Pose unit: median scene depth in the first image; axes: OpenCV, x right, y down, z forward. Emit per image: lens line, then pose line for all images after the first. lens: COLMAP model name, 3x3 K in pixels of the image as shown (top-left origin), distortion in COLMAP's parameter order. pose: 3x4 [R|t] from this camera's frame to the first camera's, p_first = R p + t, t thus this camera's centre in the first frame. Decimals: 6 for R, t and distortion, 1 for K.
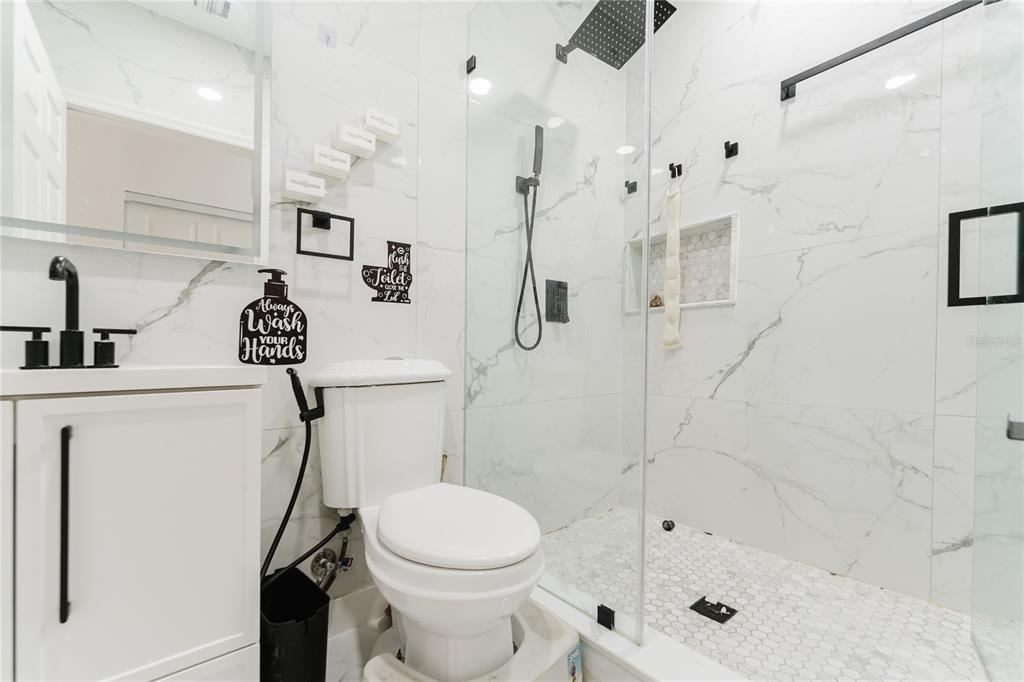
lens RADIAL K [[419.8, 0, 511.2], [0, 419.8, 343.5], [0, 0, 1]] dist [0.004654, -0.000996]
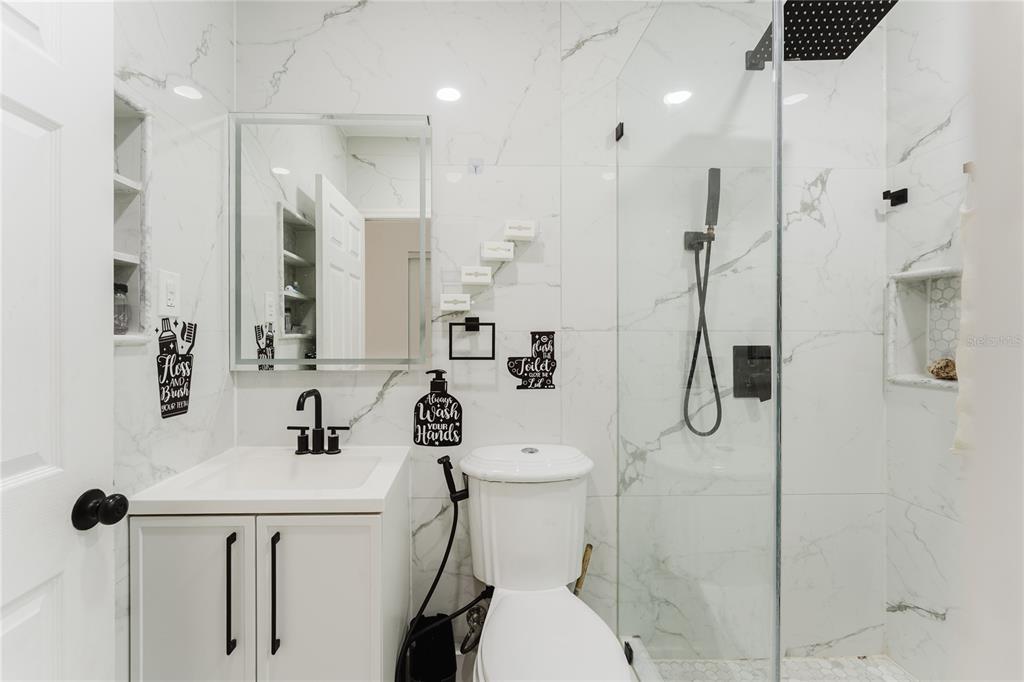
lens RADIAL K [[419.8, 0, 476.4], [0, 419.8, 328.6], [0, 0, 1]] dist [0.004654, -0.000996]
pose [[0.797524, -0.006221, -0.603255, 0.228360], [0.005638, 0.999980, -0.002859, -0.240412], [0.603260, -0.001120, 0.797544, 0.064470]]
